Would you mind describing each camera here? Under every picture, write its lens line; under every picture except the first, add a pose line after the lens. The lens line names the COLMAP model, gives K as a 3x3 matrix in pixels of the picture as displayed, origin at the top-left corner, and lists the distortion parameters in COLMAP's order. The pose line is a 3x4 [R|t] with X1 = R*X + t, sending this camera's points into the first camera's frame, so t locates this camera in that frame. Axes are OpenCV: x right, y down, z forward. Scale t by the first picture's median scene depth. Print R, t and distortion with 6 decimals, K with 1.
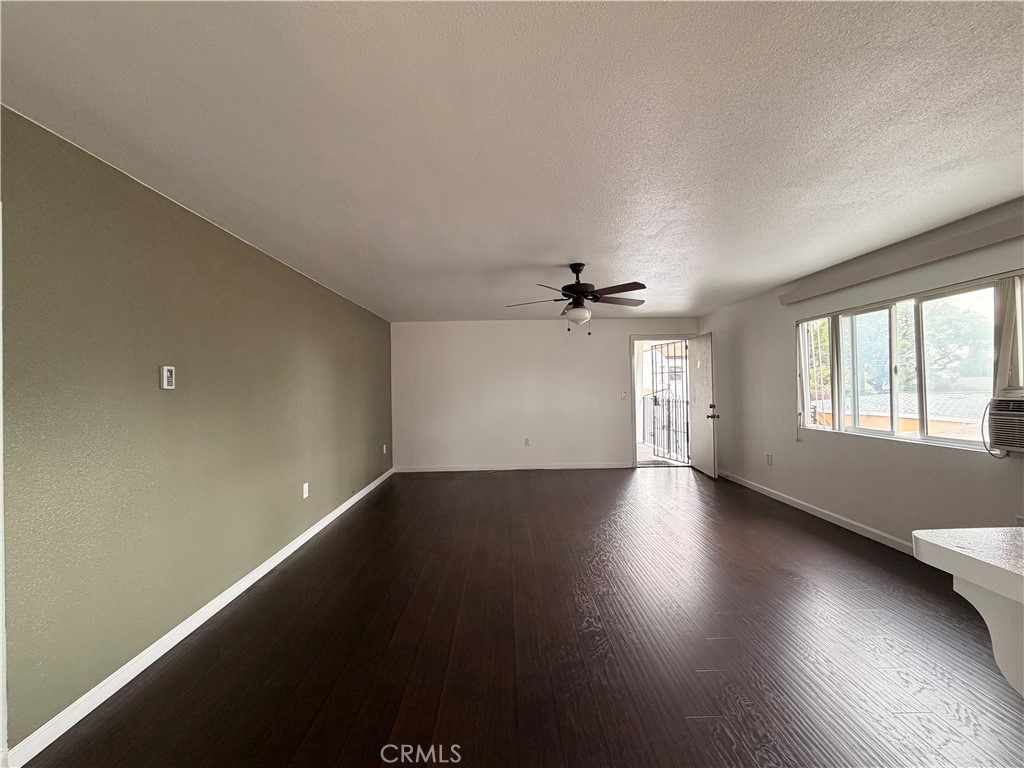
lens RADIAL K [[408.2, 0, 509.3], [0, 408.2, 384.1], [0, 0, 1]] dist [0.000985, -0.000041]
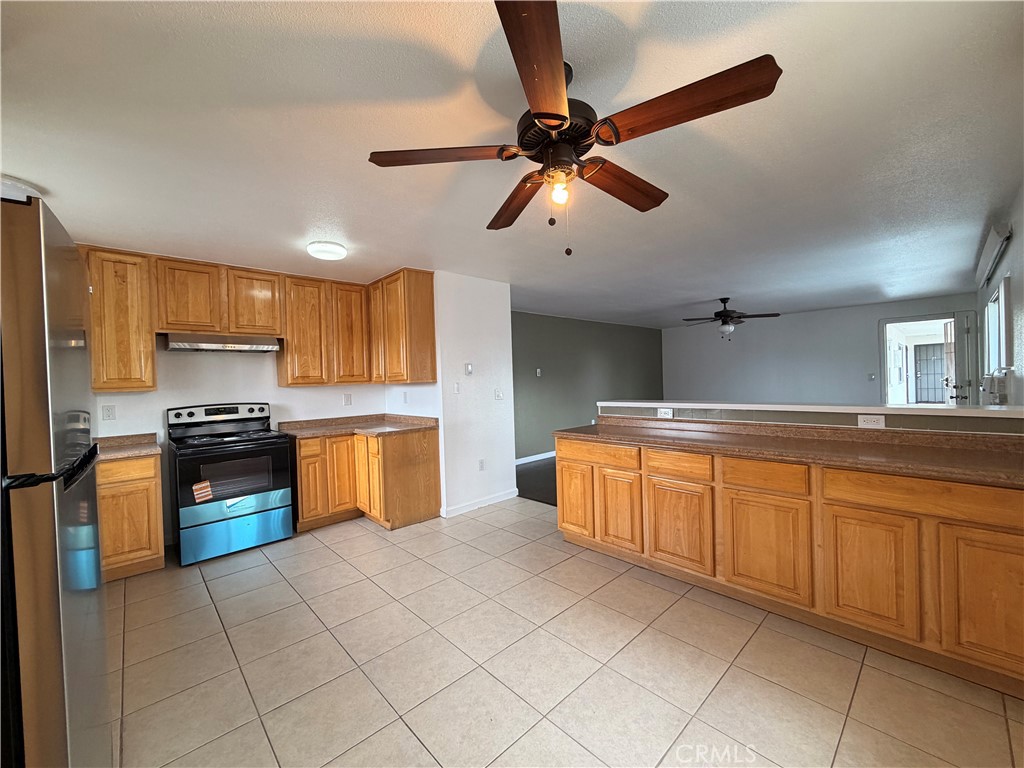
lens RADIAL K [[408.2, 0, 509.3], [0, 408.2, 384.1], [0, 0, 1]] dist [0.000985, -0.000041]
pose [[0.673507, 0.003362, -0.739173, 0.802311], [0.025877, 0.999269, 0.028123, -0.014179], [0.738728, -0.038069, 0.672928, -0.769482]]
